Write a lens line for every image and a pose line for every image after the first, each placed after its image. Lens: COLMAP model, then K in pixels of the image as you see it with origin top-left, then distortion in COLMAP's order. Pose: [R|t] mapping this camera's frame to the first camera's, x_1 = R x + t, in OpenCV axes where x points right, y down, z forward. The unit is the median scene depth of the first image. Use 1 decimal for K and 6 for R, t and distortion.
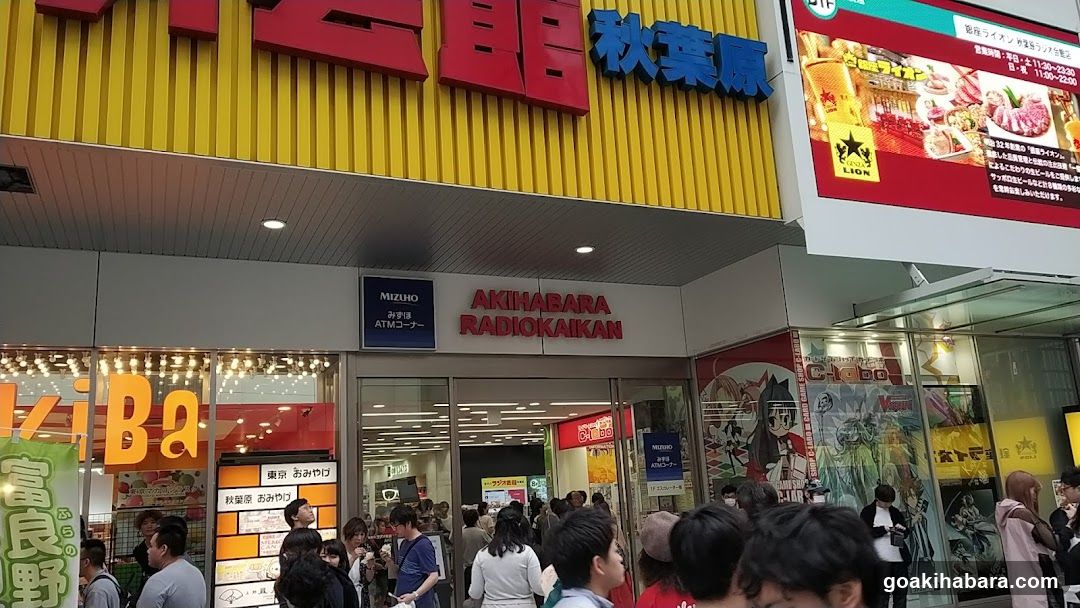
lens RADIAL K [[807.3, 0, 540.0], [0, 807.3, 304.0], [0, 0, 1]] dist [0.001751, 0.000623]
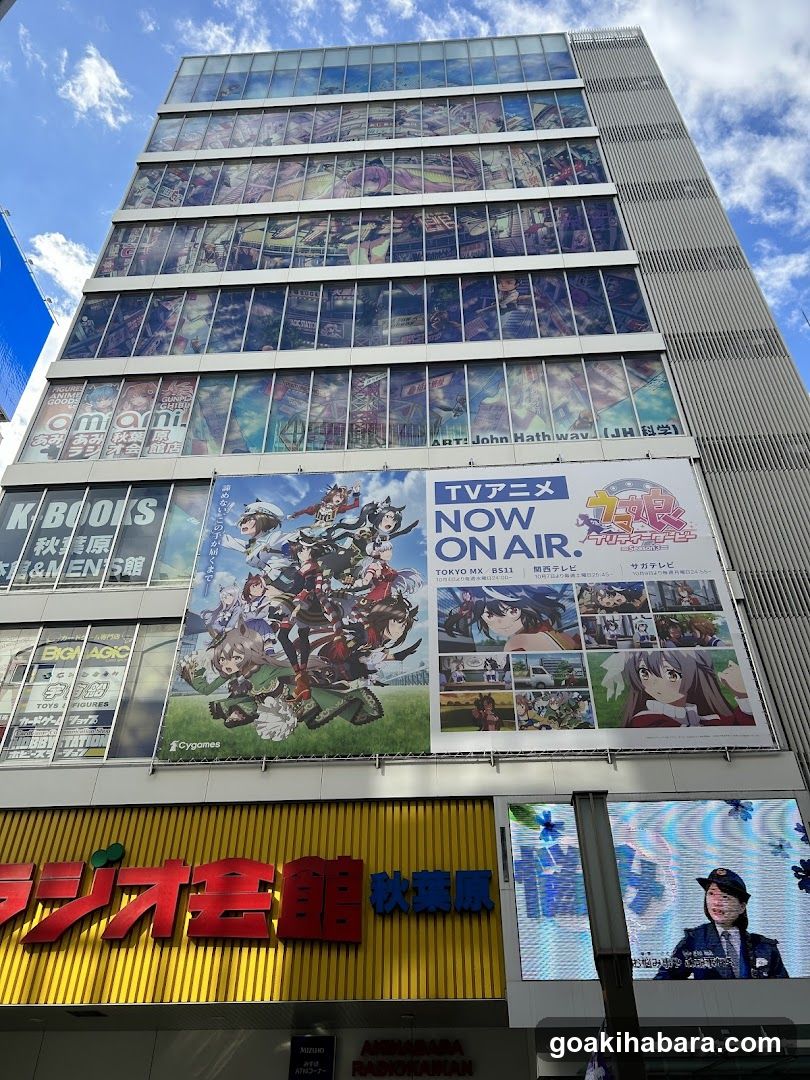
lens RADIAL K [[820.1, 0, 405.0], [0, 820.1, 540.0], [0, 0, 1]] dist [0.064076, -0.080273]
pose [[0.885885, -0.240150, -0.396907, 0.847488], [0.051597, 0.901278, -0.430158, -0.193212], [0.461026, 0.360592, 0.810820, -0.593029]]
